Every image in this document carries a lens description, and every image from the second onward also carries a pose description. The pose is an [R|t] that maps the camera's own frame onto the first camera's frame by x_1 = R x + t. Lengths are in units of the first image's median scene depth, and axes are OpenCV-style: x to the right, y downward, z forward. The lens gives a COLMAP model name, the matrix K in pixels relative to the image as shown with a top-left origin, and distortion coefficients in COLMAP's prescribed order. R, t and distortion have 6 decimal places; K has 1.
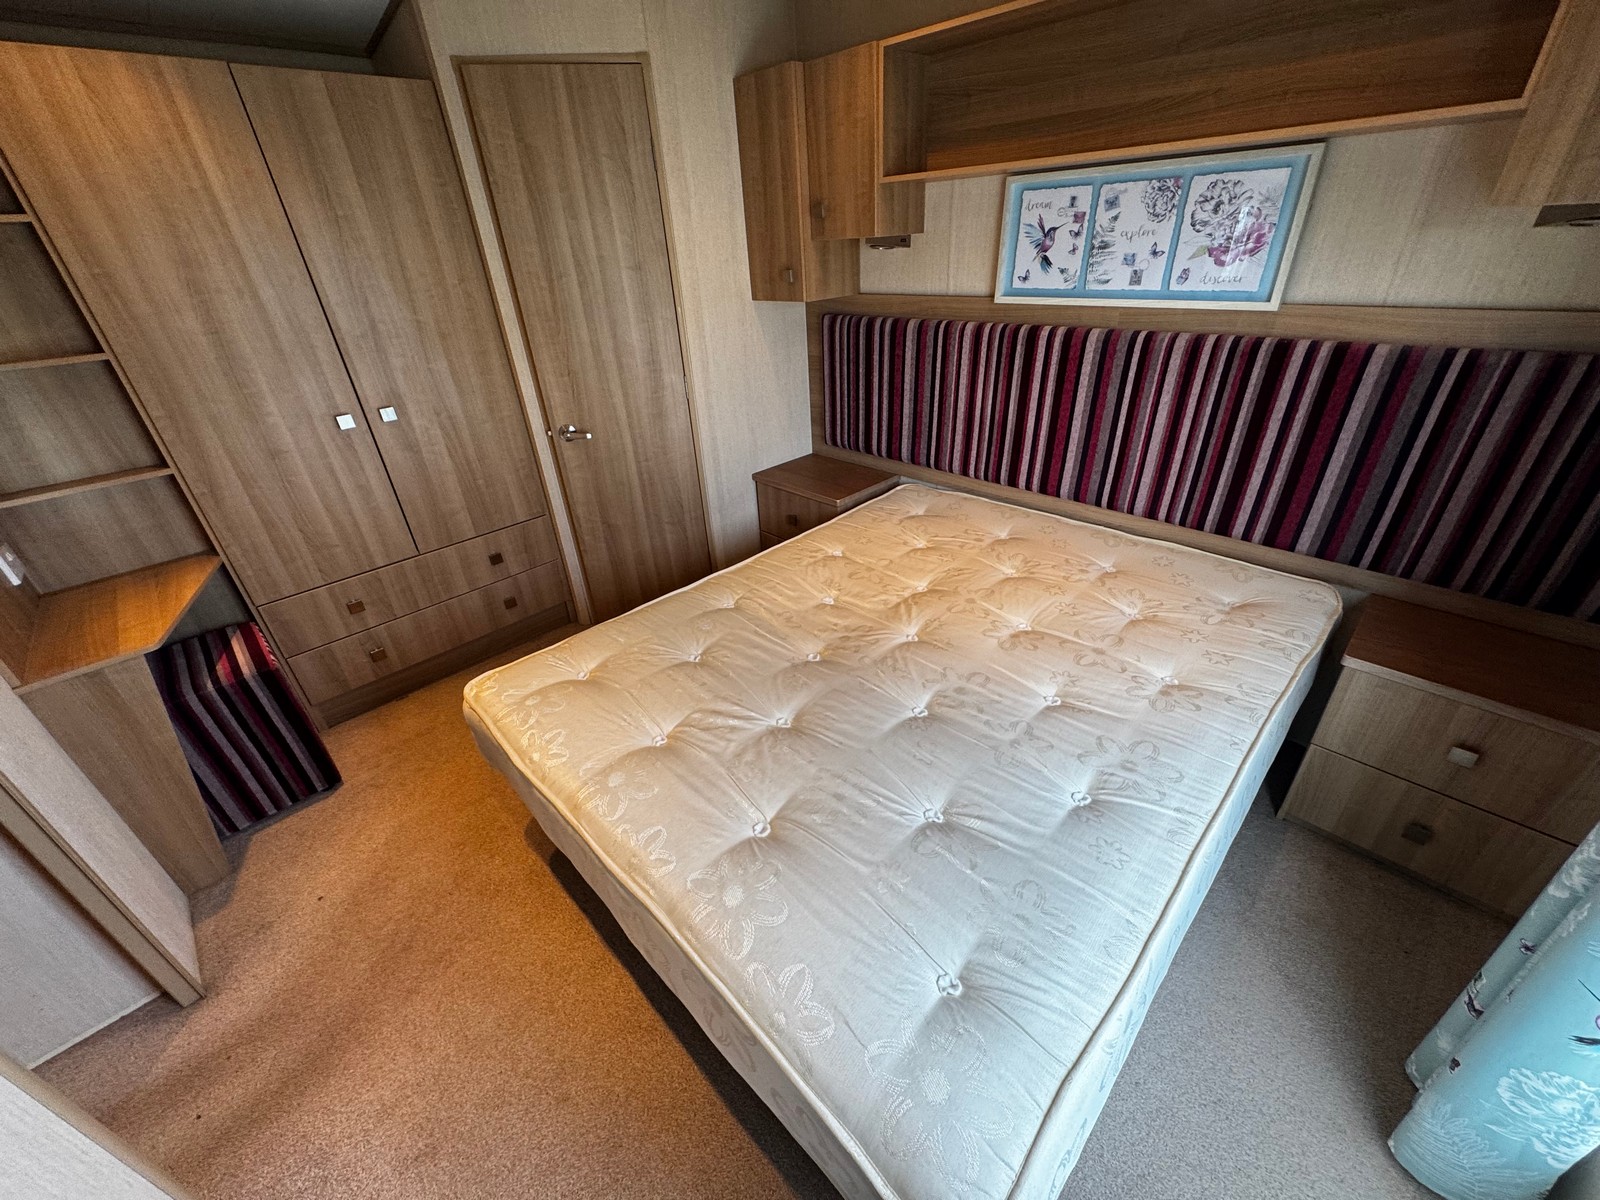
lens RADIAL K [[636.7, 0, 797.5], [0, 636.7, 602.1], [0, 0, 1]] dist [-0.002686, 0.000074]
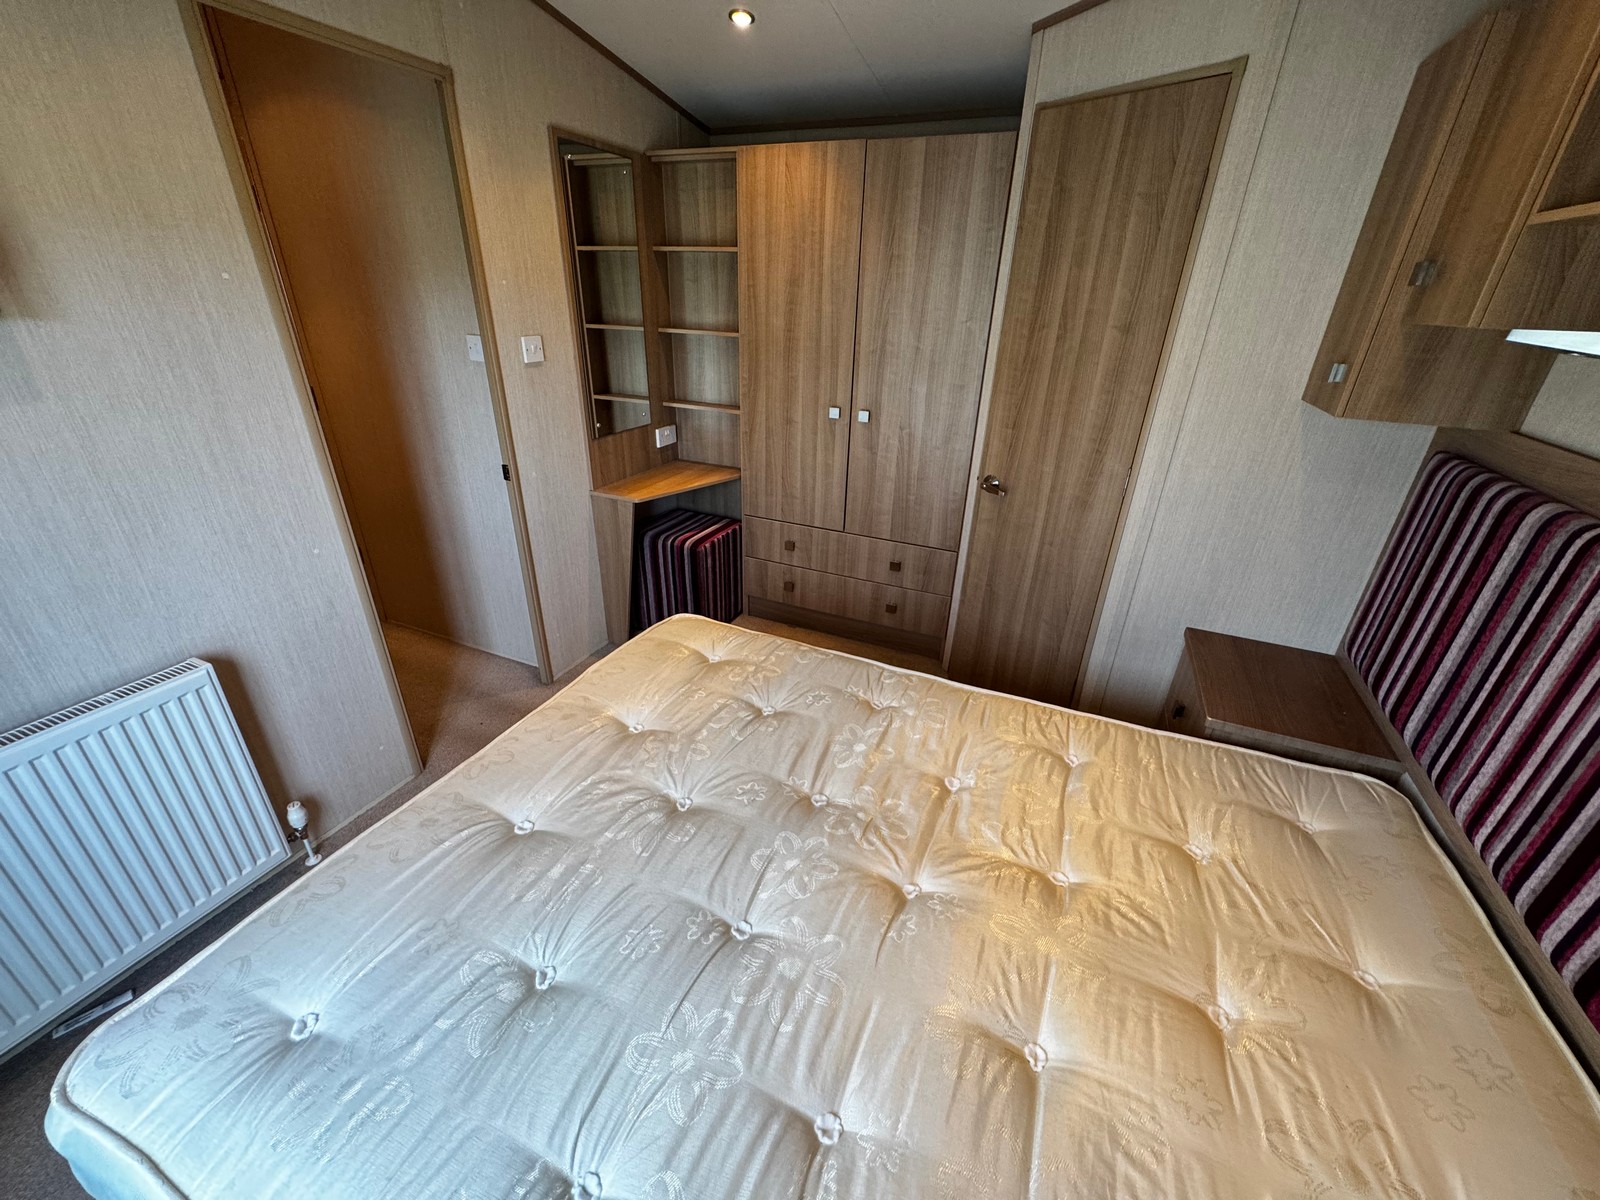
lens RADIAL K [[636.7, 0, 799.8], [0, 636.7, 602.0], [0, 0, 1]] dist [-0.002686, 0.000074]
pose [[0.371586, 0.467602, -0.802043, 0.468365], [-0.507246, 0.825810, 0.246452, -0.262536], [0.777576, 0.315255, 0.544049, 0.401106]]
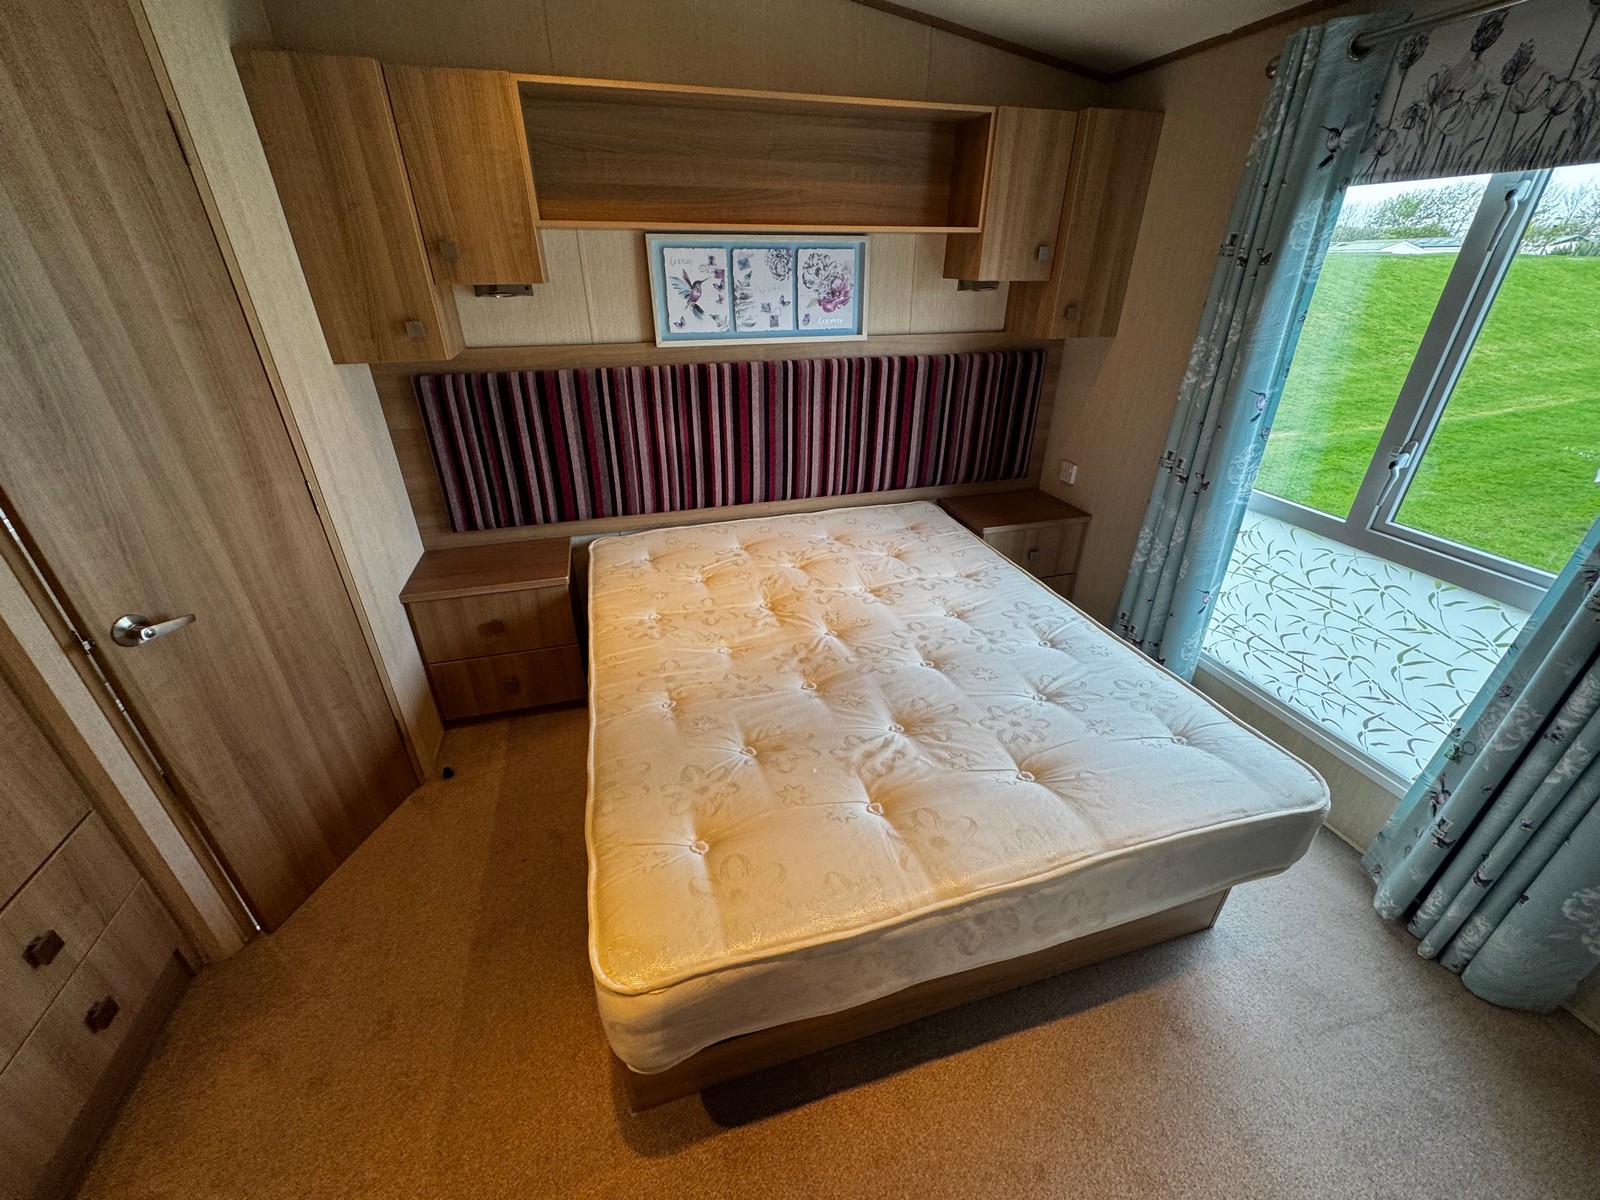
lens RADIAL K [[636.7, 0, 800.2], [0, 636.7, 602.3], [0, 0, 1]] dist [-0.002686, 0.000074]
pose [[0.470217, -0.367994, 0.802170, -0.641075], [0.420951, 0.892386, 0.162627, -0.175804], [-0.775691, 0.261204, 0.574523, 0.339827]]
